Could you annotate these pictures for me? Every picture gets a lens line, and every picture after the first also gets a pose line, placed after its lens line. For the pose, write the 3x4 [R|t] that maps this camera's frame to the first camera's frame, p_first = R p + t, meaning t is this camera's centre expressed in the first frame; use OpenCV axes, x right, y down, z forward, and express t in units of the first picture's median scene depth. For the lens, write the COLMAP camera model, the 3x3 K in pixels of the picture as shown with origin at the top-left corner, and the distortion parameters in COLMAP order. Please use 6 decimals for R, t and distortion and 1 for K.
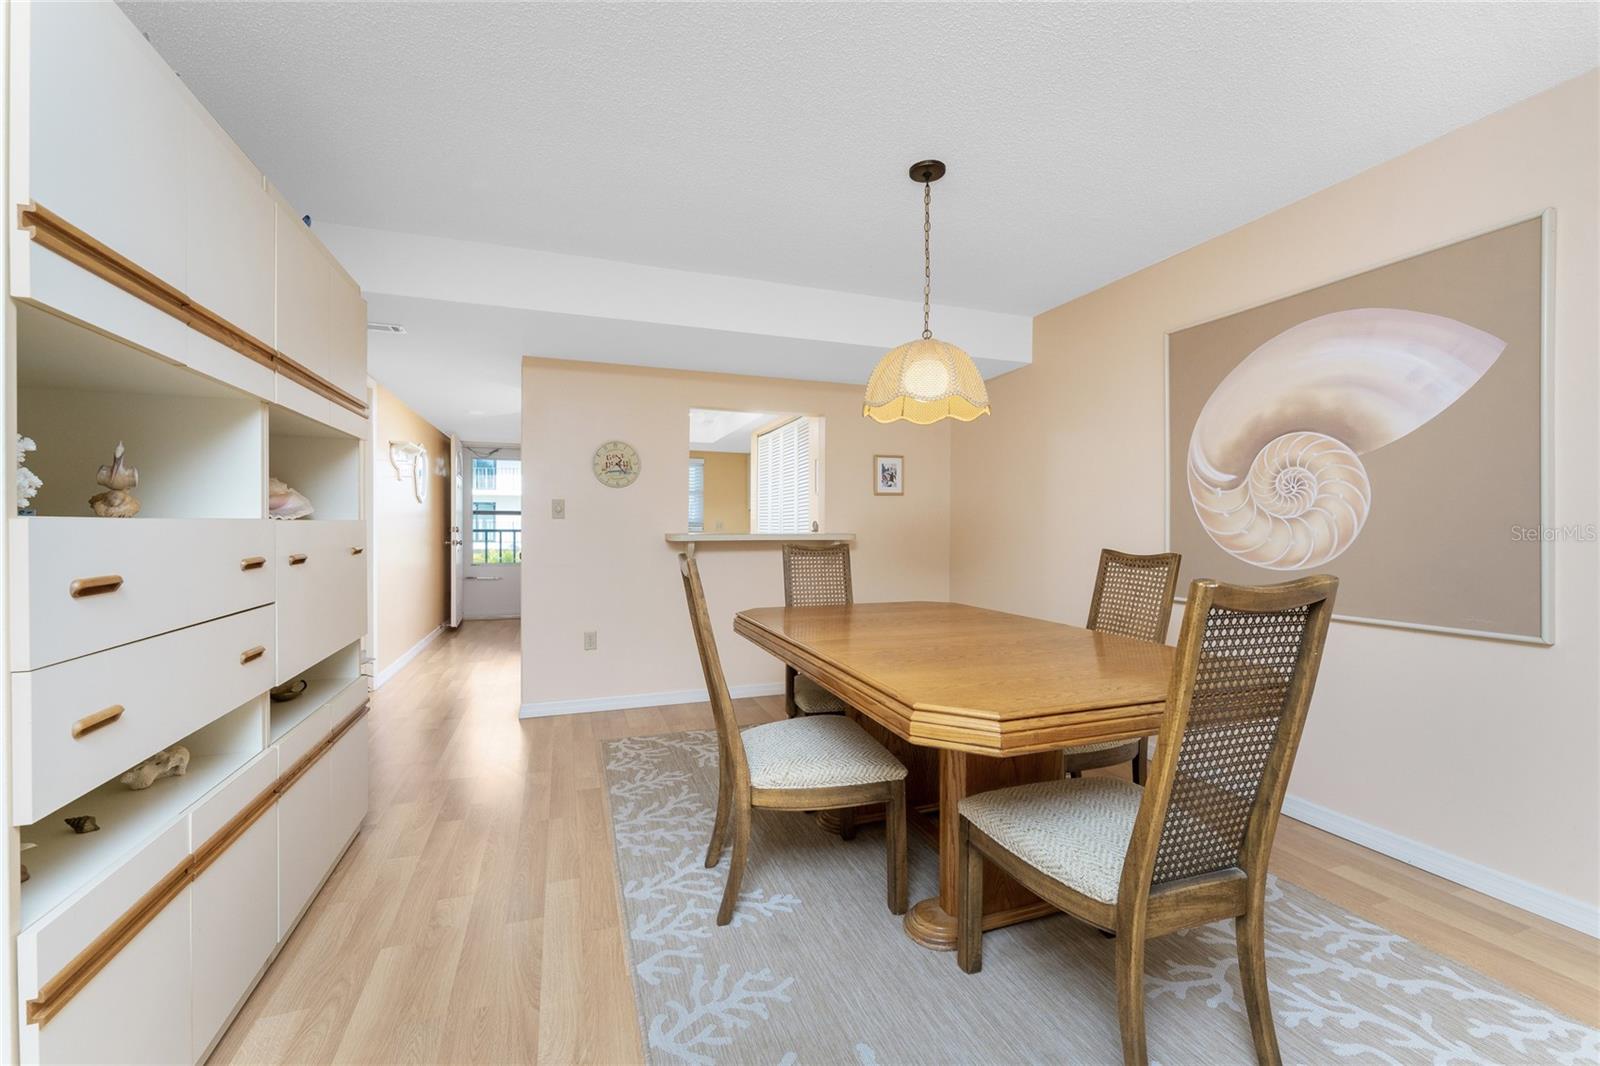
lens RADIAL K [[640.1, 0, 793.2], [0, 640.1, 520.6], [0, 0, 1]] dist [0.000572, -0.001818]
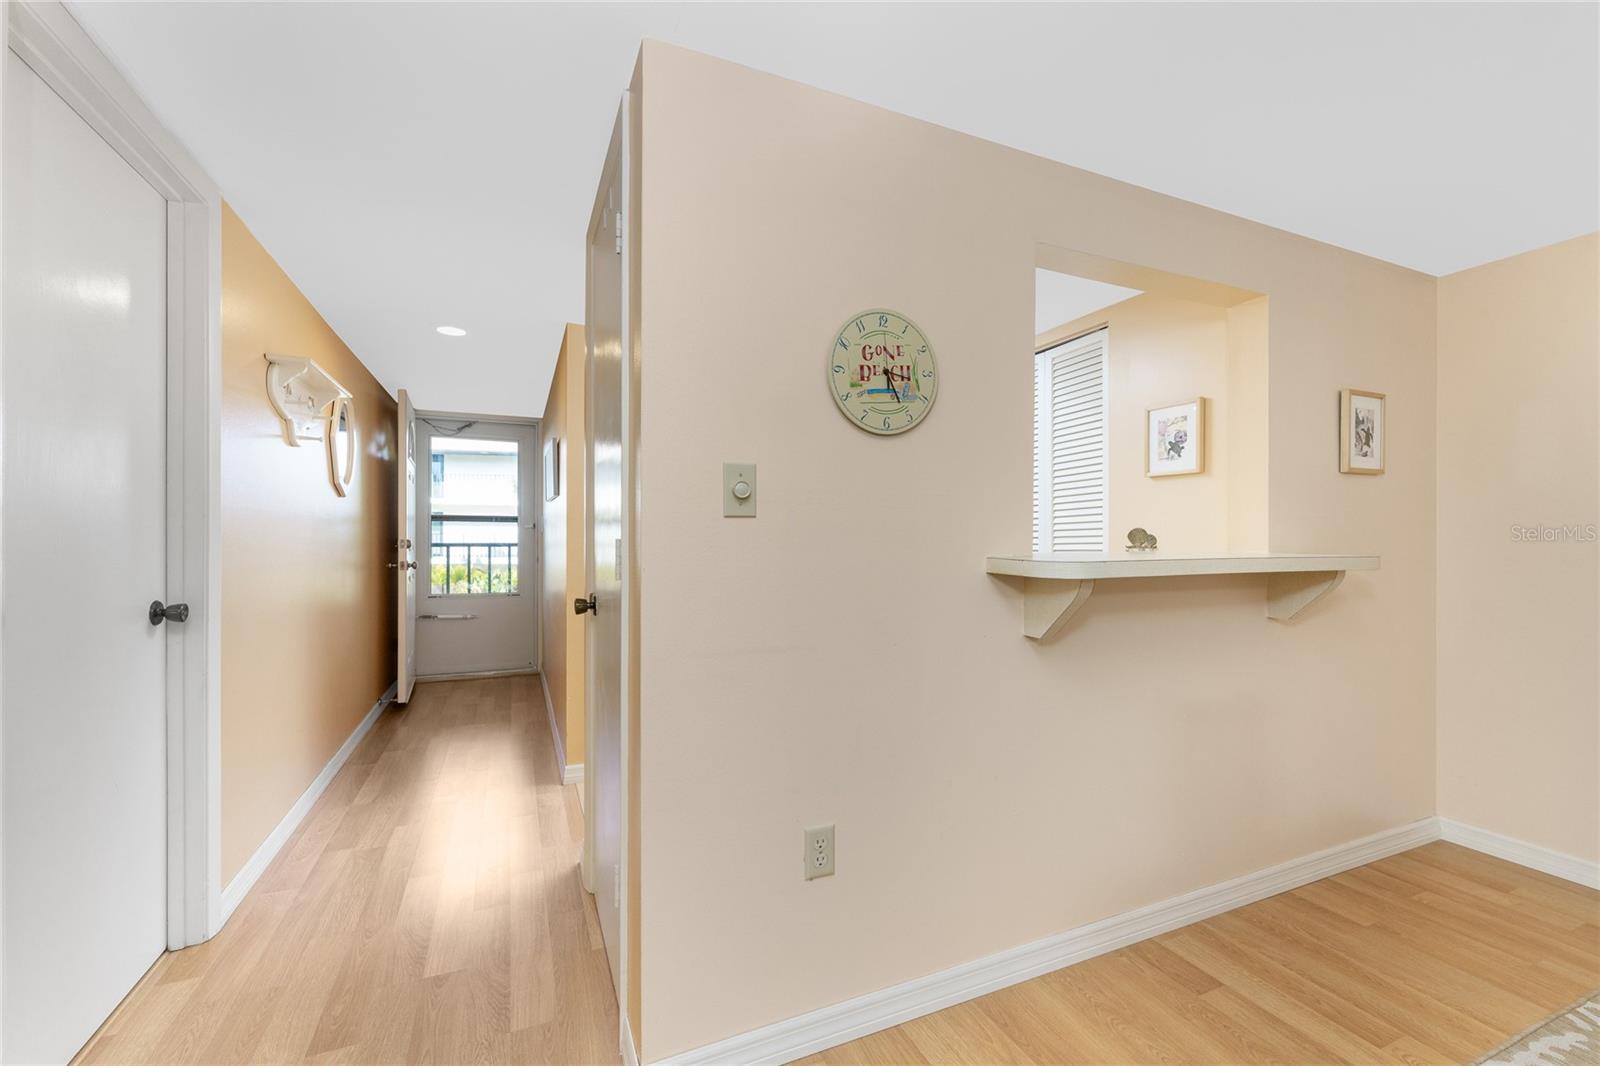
lens RADIAL K [[640.1, 0, 809.8], [0, 640.1, 532.2], [0, 0, 1]] dist [0.000572, -0.001818]
pose [[0.995822, -0.000625, 0.091318, -0.450355], [0.000755, 0.999999, -0.001391, 0.006565], [-0.091317, 0.001454, 0.995821, 0.805460]]
